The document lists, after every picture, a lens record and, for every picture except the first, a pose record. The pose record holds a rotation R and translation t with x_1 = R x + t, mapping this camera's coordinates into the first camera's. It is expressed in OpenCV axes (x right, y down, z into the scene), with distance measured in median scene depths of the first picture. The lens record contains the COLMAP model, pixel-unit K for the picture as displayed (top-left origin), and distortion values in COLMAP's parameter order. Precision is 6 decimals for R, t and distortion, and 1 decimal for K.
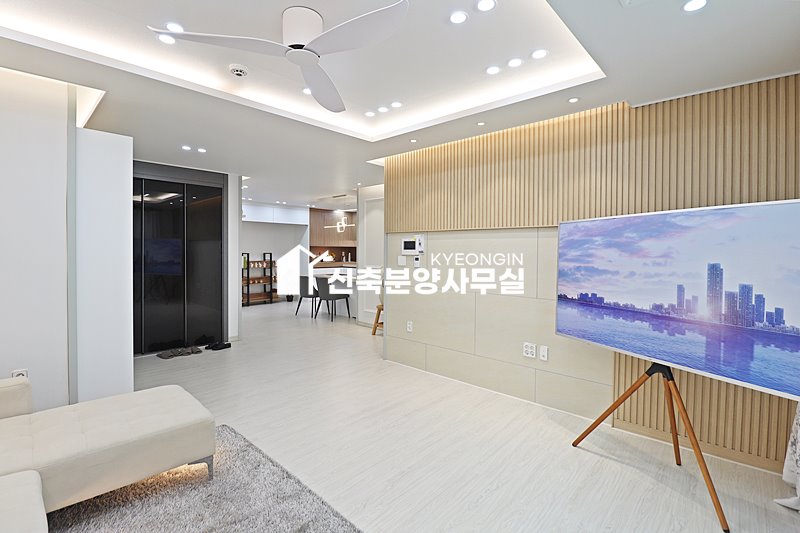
lens RADIAL K [[371.3, 0, 407.4], [0, 371.3, 254.7], [0, 0, 1]] dist [-0.004628, -0.009437]
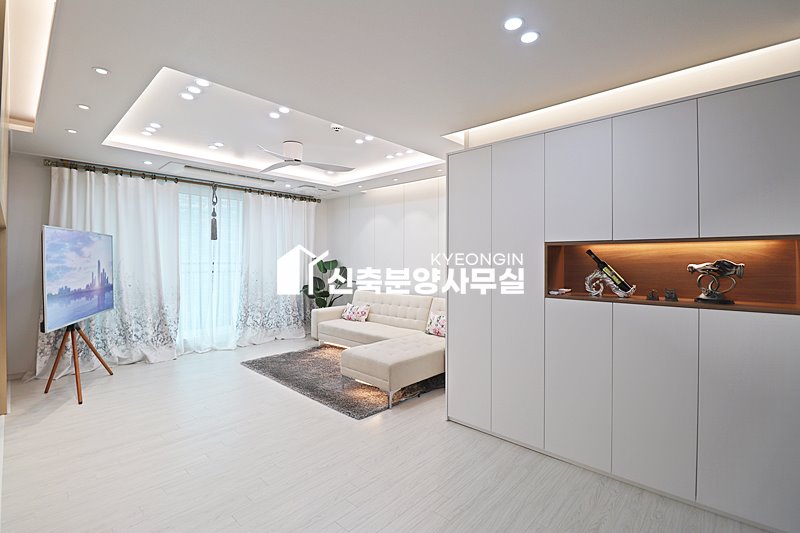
lens RADIAL K [[371.3, 0, 404.4], [0, 371.3, 258.3], [0, 0, 1]] dist [-0.004628, -0.009437]
pose [[-0.999910, -0.012384, 0.005147, -0.454669], [-0.012343, 0.999892, 0.007993, -0.011997], [-0.005246, 0.007929, -0.999955, 1.511381]]
